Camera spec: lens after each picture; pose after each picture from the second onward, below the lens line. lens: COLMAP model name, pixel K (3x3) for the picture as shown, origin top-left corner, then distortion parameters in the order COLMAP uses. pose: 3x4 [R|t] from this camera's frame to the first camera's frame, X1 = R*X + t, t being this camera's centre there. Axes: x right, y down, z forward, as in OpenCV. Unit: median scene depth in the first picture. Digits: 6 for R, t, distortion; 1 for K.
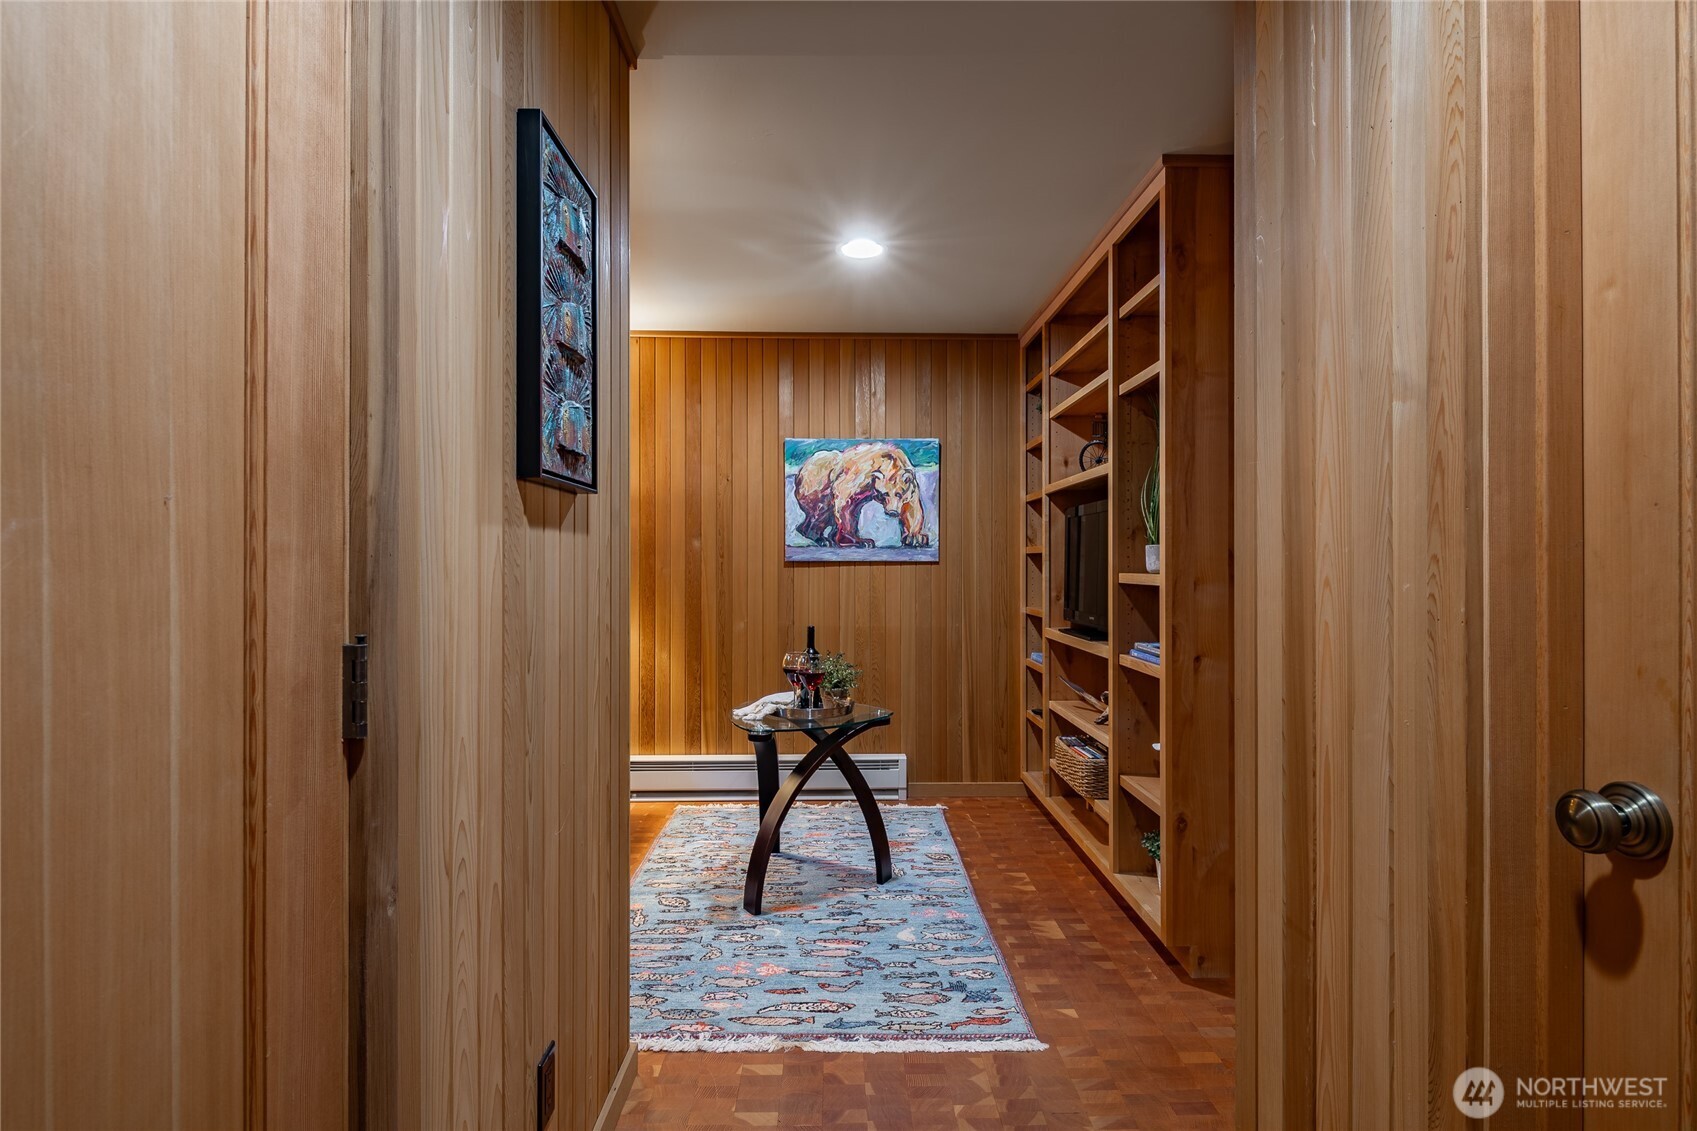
lens RADIAL K [[821.9, 0, 851.3], [0, 821.9, 562.7], [0, 0, 1]] dist [0.005326, -0.003285]
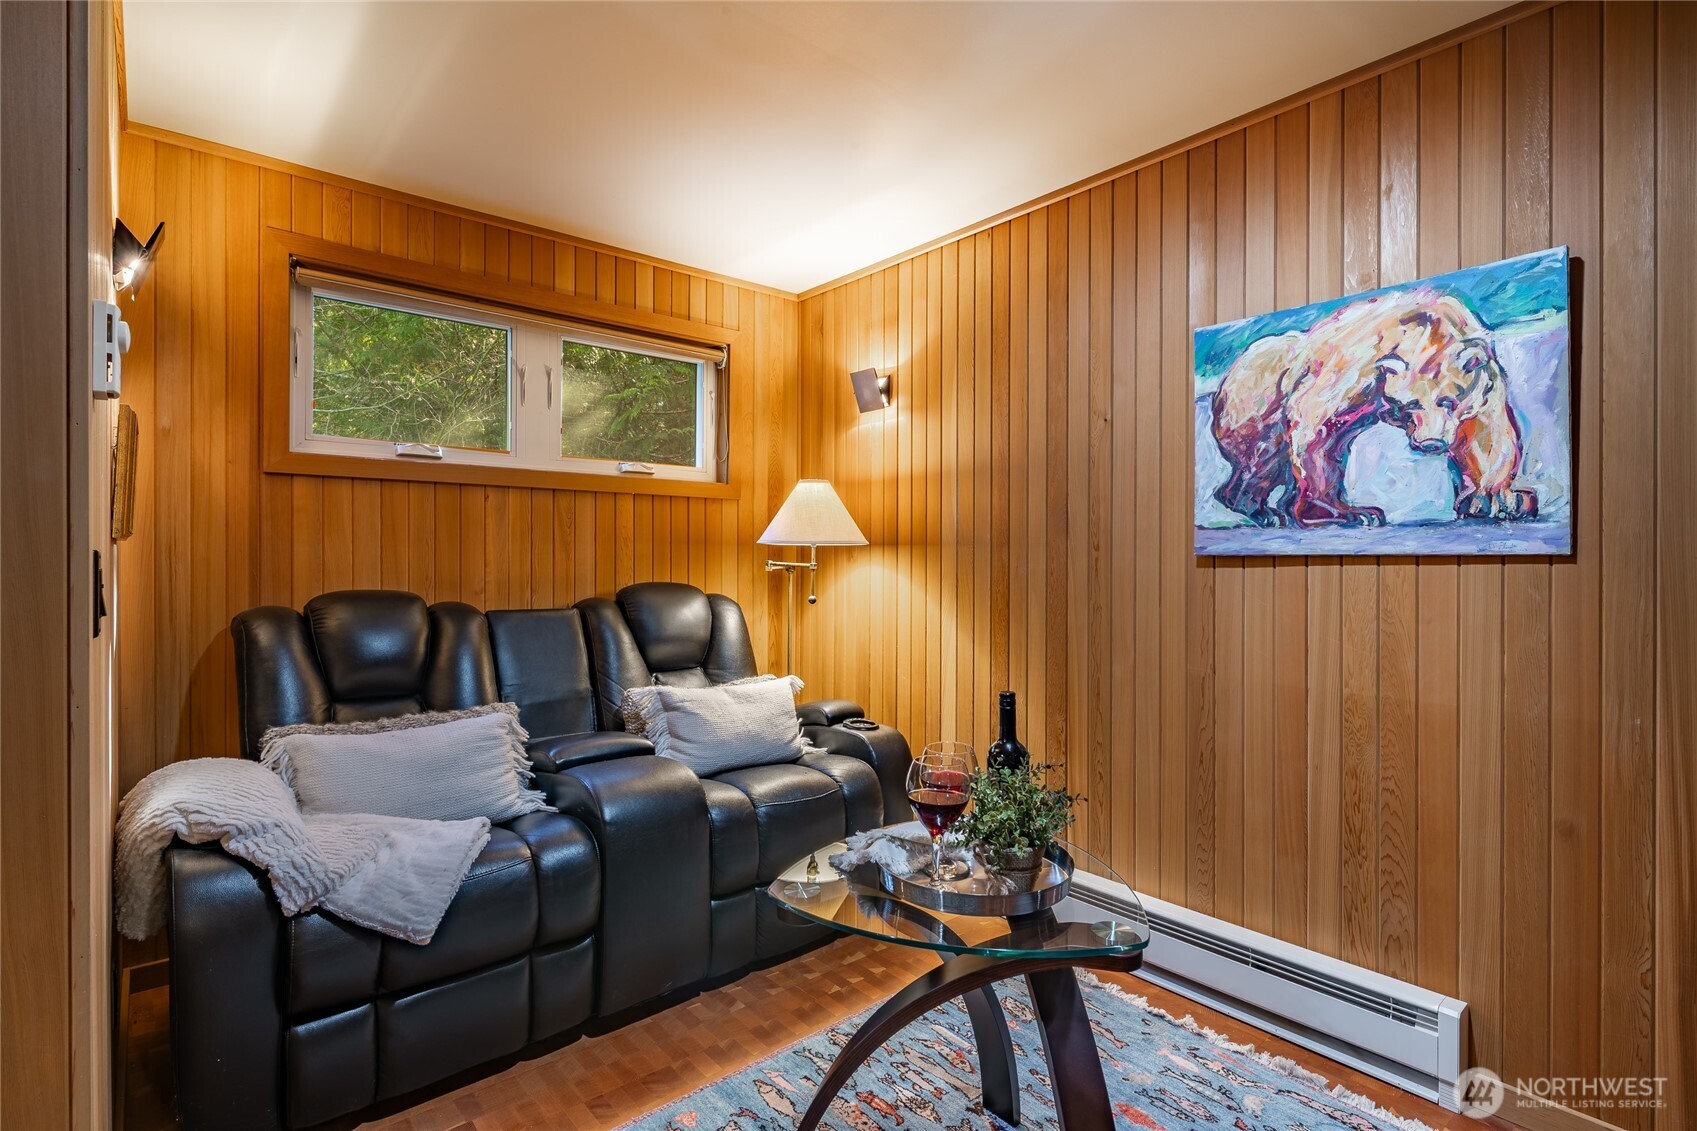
lens RADIAL K [[821.9, 0, 842.9], [0, 821.9, 562.4], [0, 0, 1]] dist [0.005326, -0.003285]
pose [[0.633172, 0.002561, -0.774007, 0.192651], [-0.001447, 0.999997, 0.002125, 0.001746], [0.774010, -0.000225, 0.633173, 0.476817]]
